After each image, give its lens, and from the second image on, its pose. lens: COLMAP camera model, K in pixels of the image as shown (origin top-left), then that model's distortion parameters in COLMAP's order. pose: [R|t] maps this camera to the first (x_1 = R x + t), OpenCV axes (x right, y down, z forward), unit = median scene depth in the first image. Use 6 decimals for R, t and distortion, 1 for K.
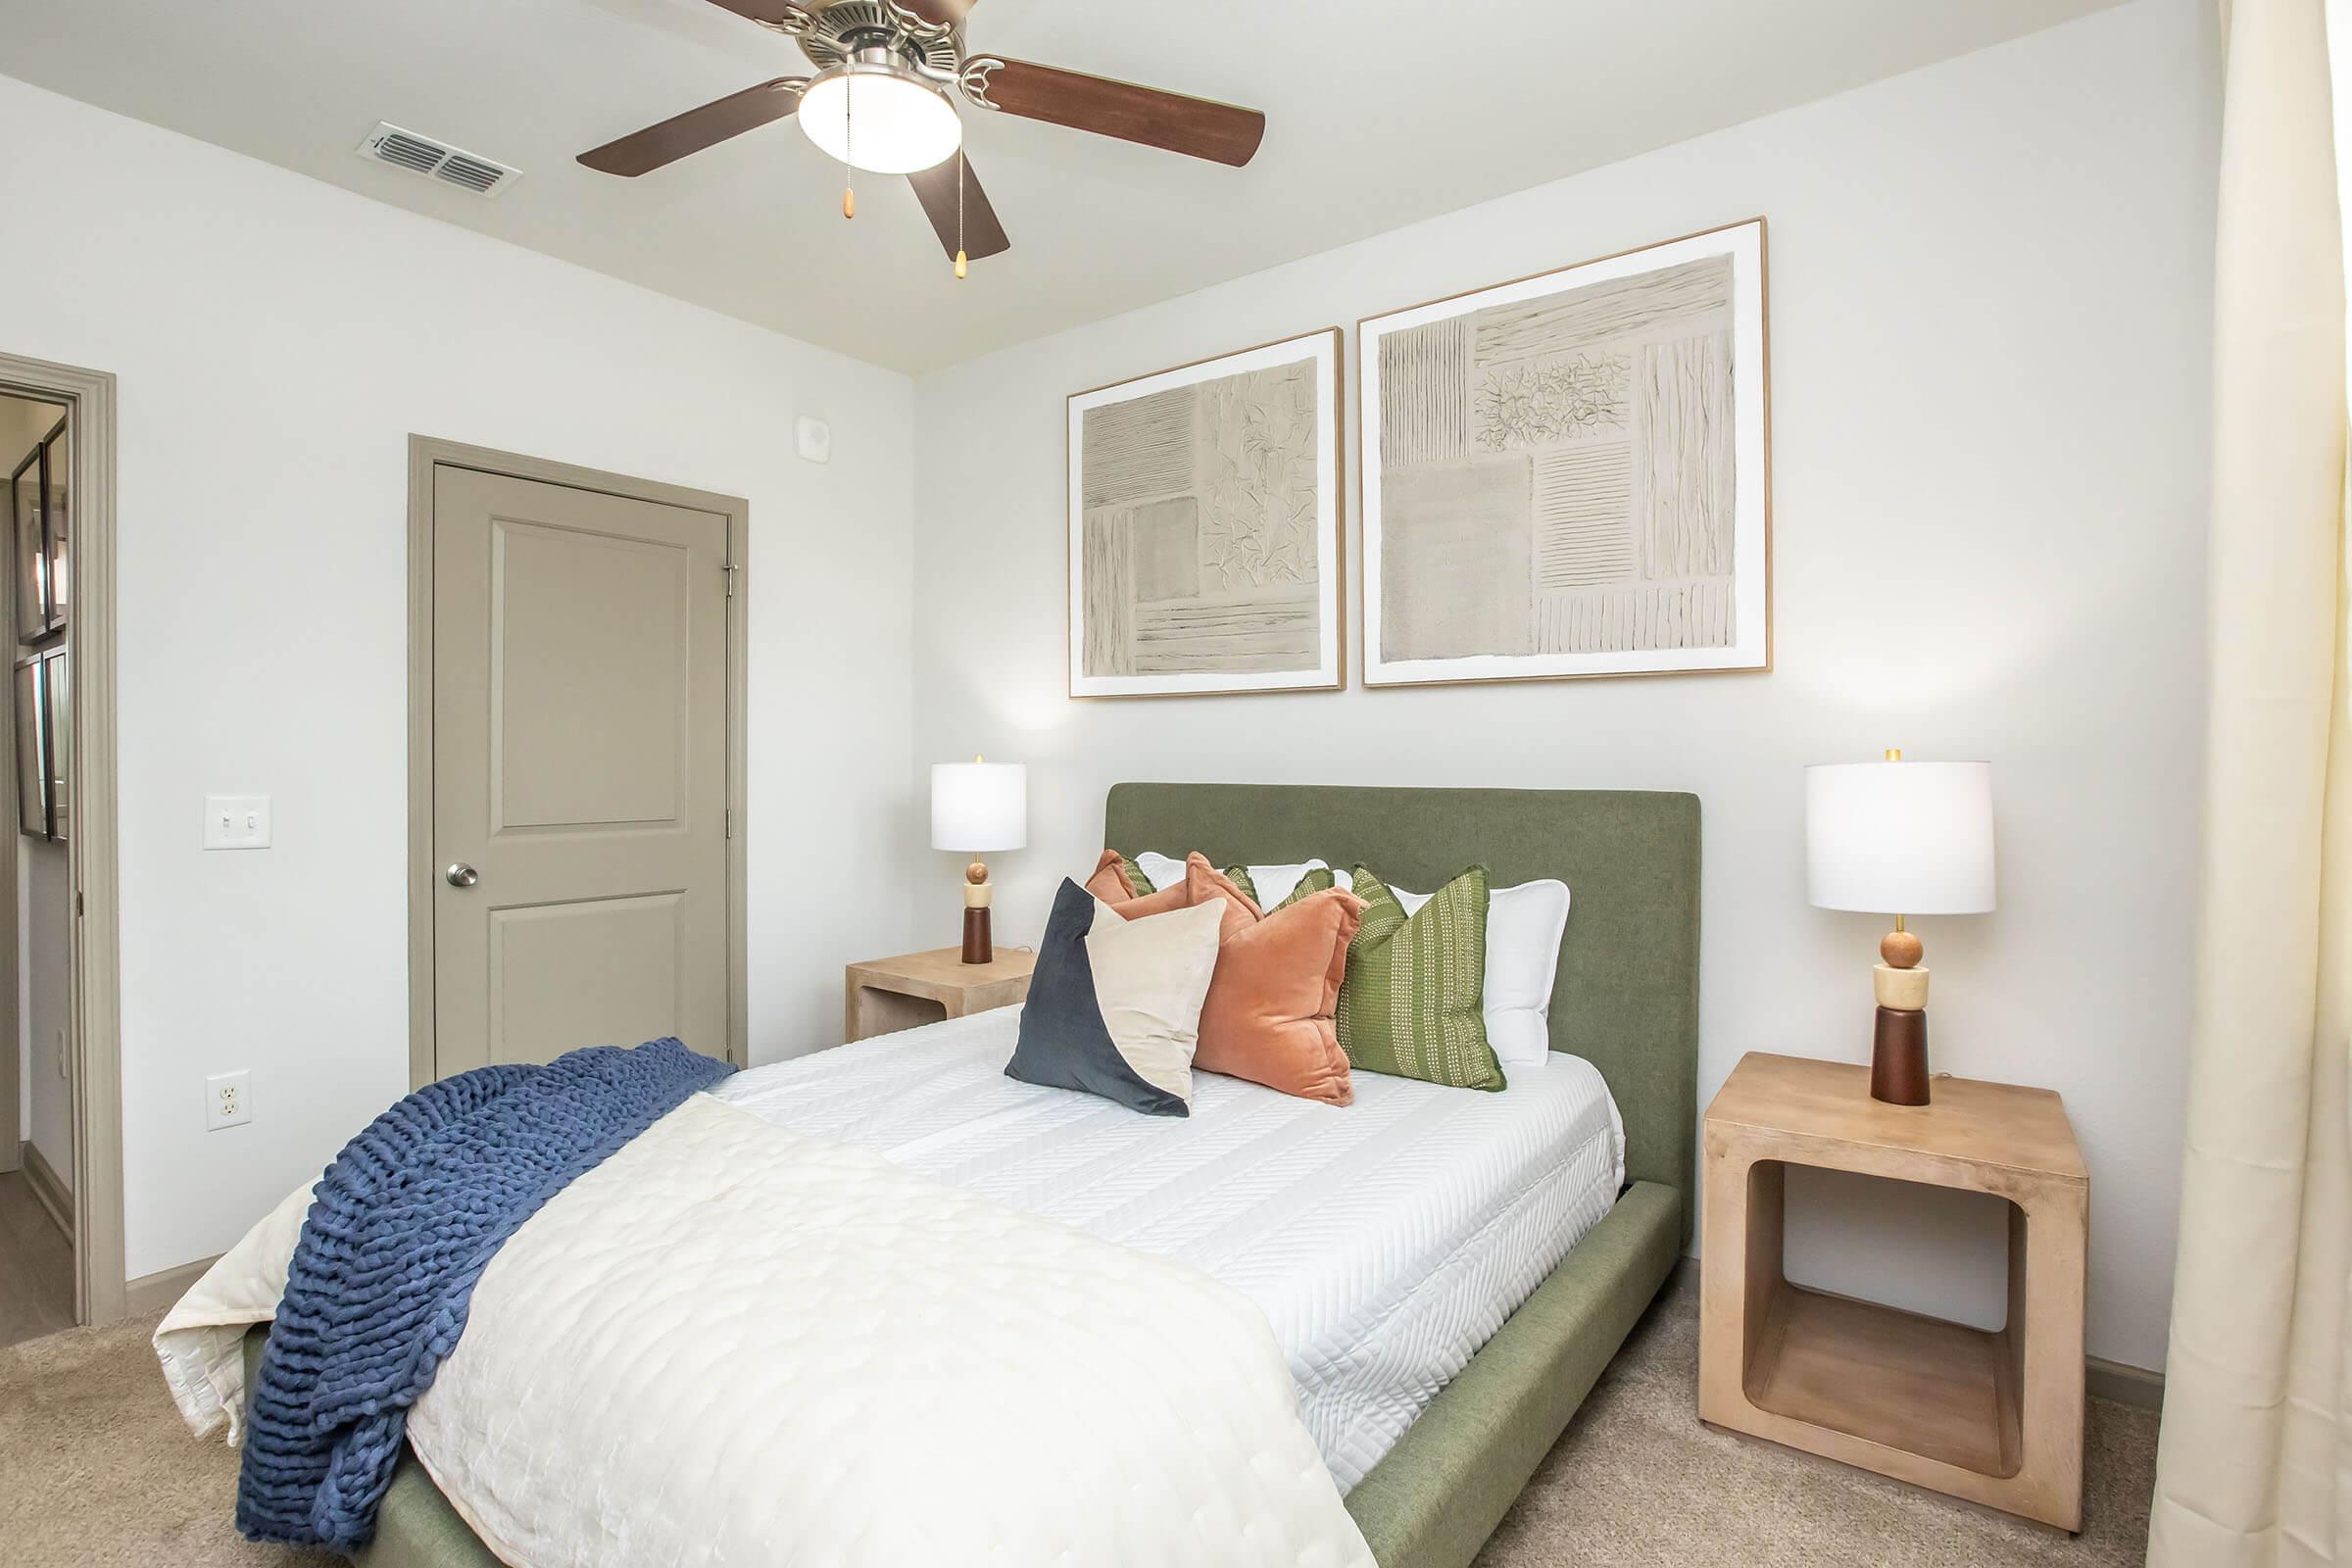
lens RADIAL K [[1171.3, 0, 1219.8], [0, 1171.3, 780.4], [0, 0, 1]] dist [0.004327, -0.000149]
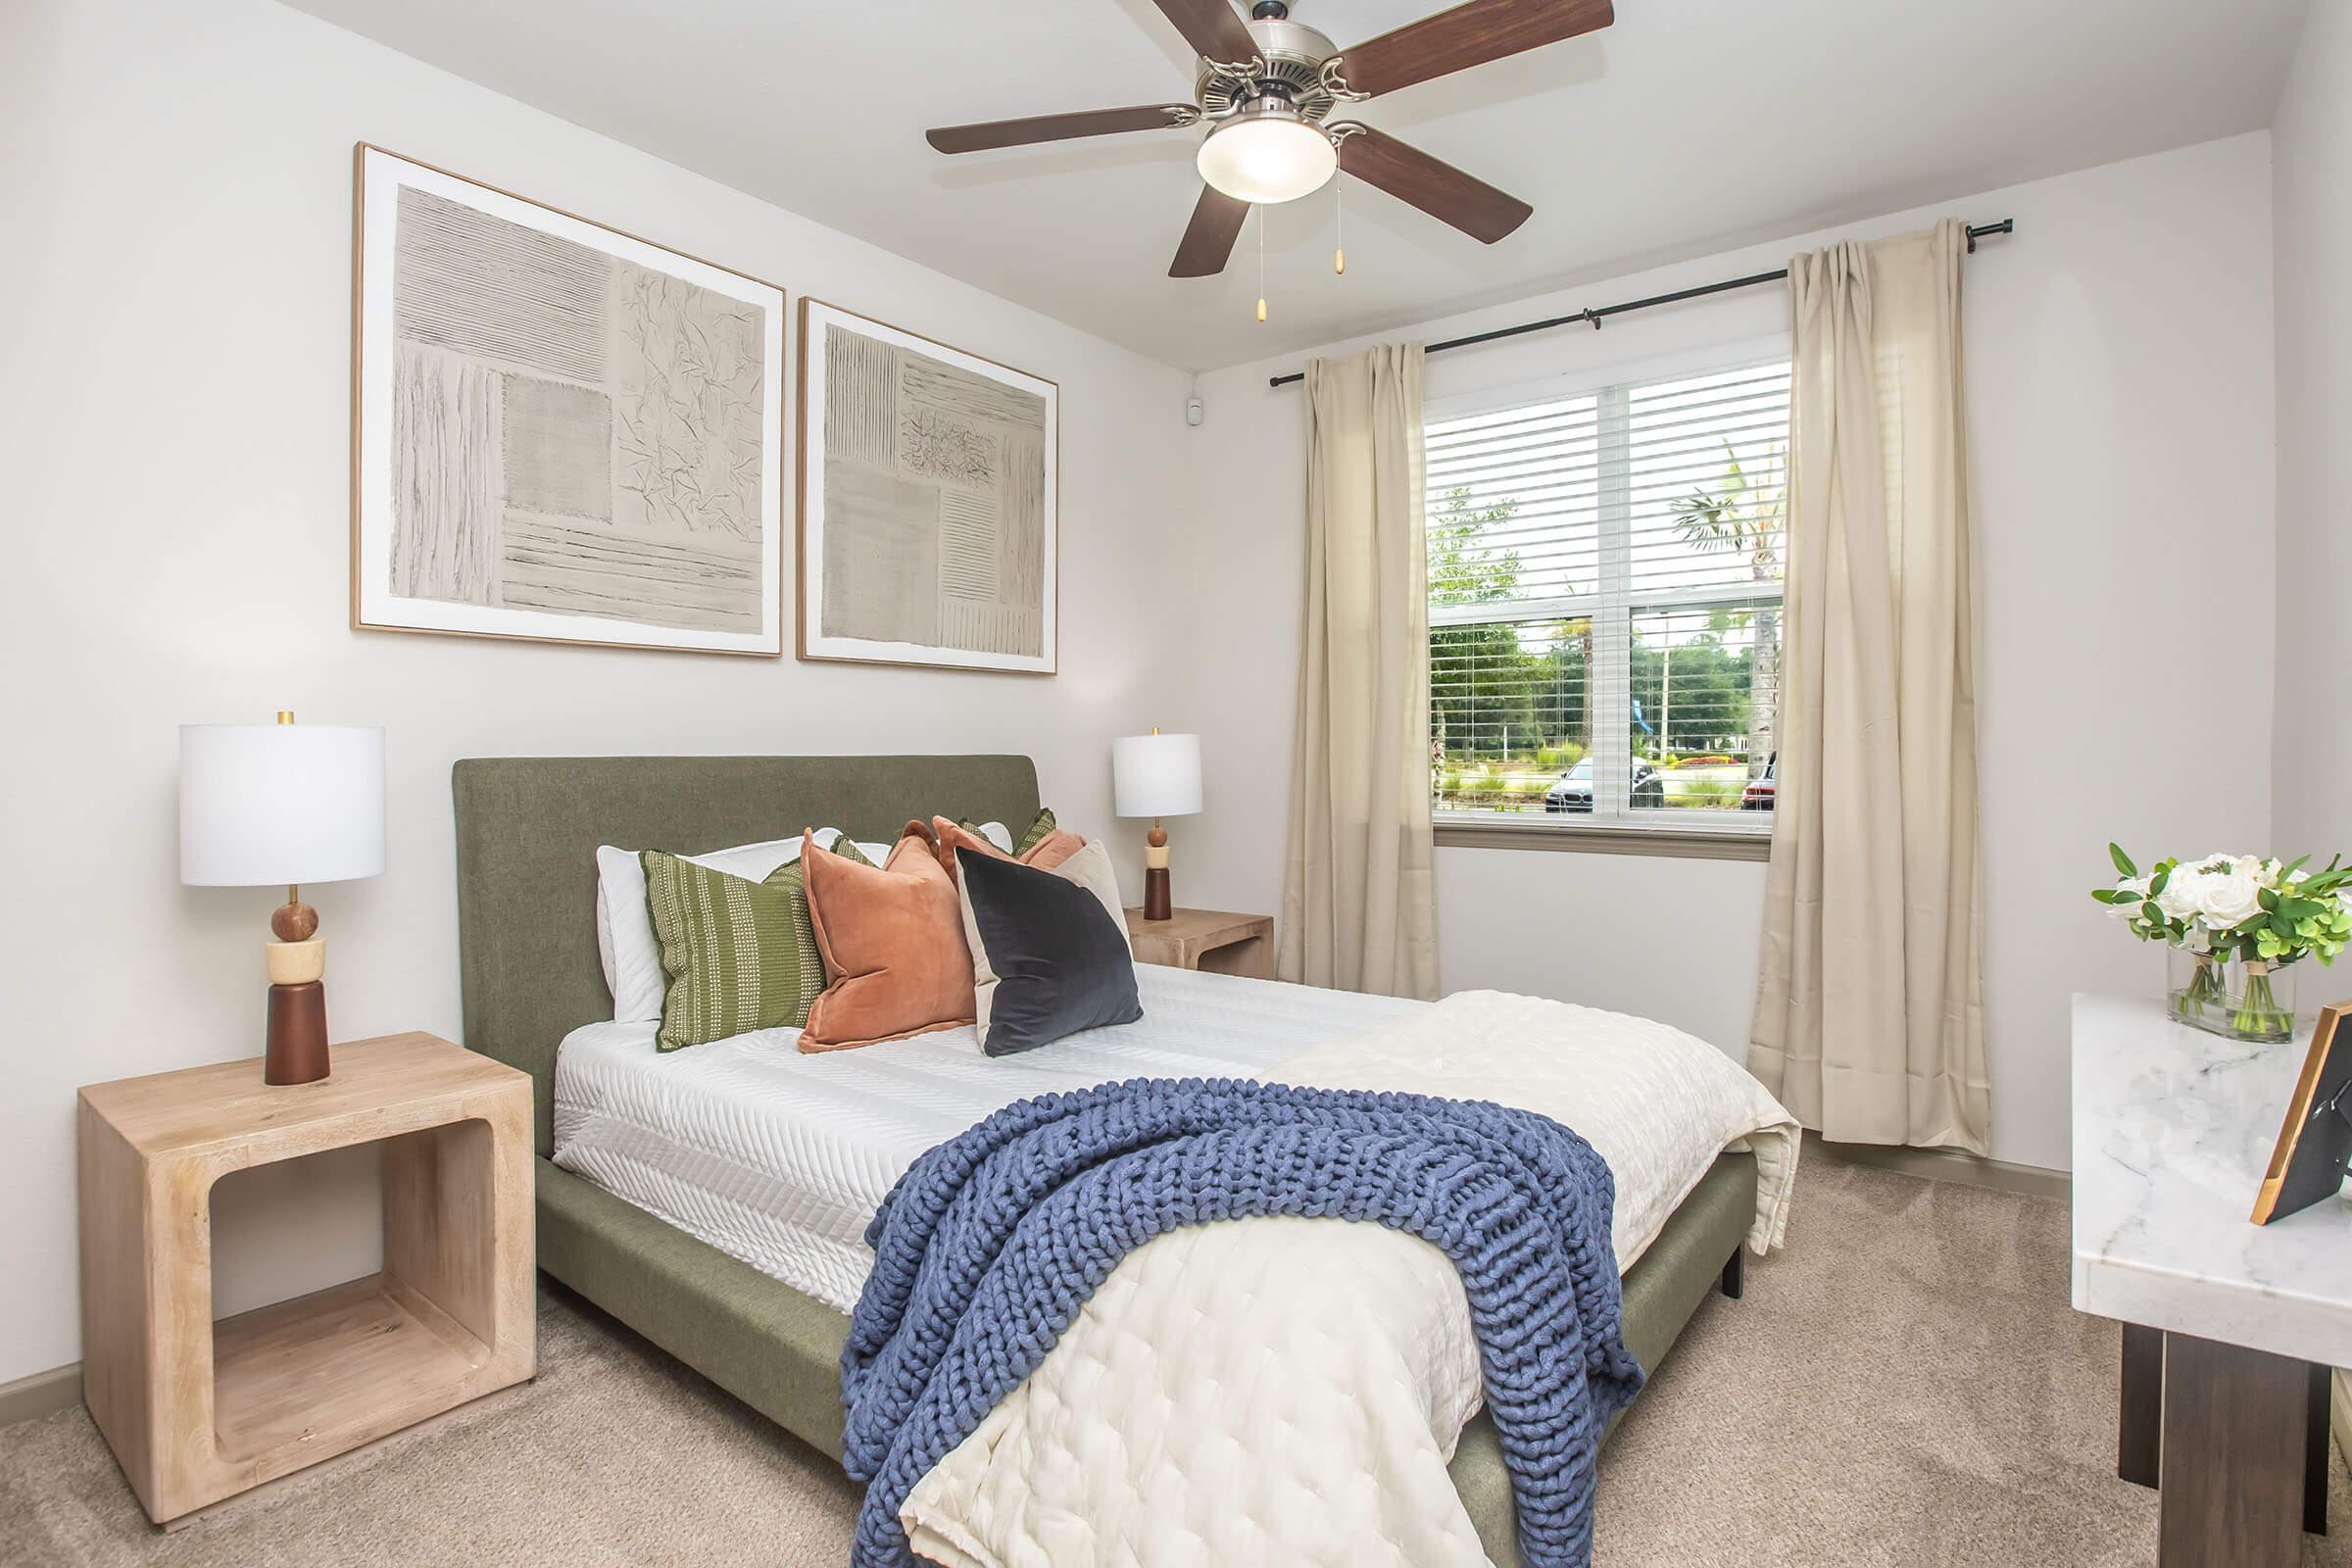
lens RADIAL K [[1171.3, 0, 1185.6], [0, 1171.3, 760.5], [0, 0, 1]] dist [0.004327, -0.000149]
pose [[0.026704, -0.021539, 0.999411, -0.867648], [0.004532, 0.999760, 0.021425, -0.010706], [-0.999633, 0.003957, 0.026795, 0.626364]]
